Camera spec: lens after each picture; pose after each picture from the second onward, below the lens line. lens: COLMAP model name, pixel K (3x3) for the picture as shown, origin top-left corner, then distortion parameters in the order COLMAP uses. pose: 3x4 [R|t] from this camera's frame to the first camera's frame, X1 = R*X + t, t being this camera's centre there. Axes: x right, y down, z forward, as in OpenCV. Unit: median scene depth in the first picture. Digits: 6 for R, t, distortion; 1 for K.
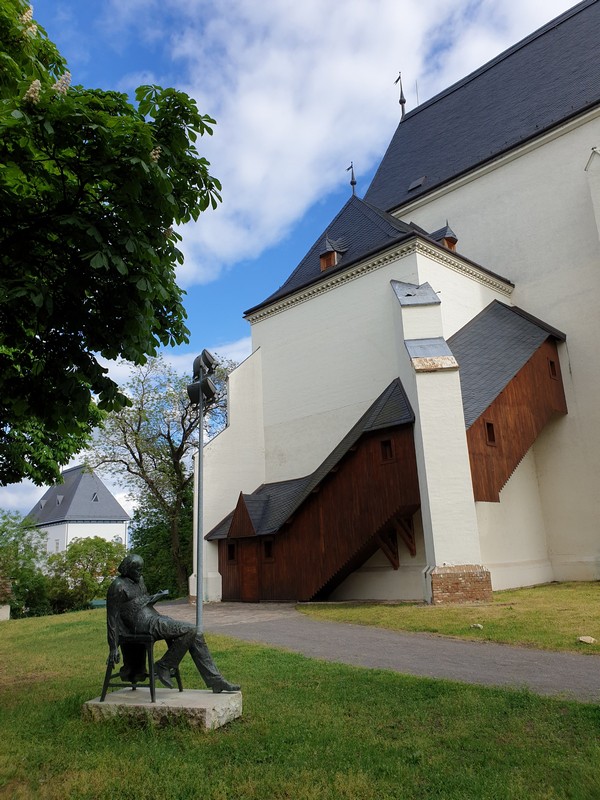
lens RADIAL K [[614.8, 0, 298.3], [0, 614.8, 384.7], [0, 0, 1]] dist [0.125896, -0.421645]
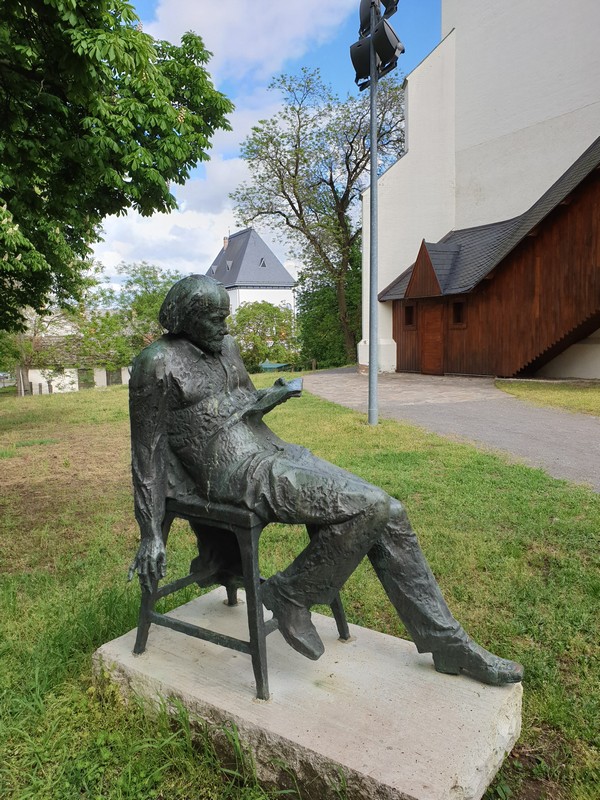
lens RADIAL K [[614.8, 0, 298.3], [0, 614.8, 384.7], [0, 0, 1]] dist [0.125896, -0.421645]
pose [[0.965322, 0.047778, -0.256654, -0.034112], [0.047427, 0.934656, 0.352376, 0.058780], [0.256719, -0.352329, 0.899978, 0.189768]]
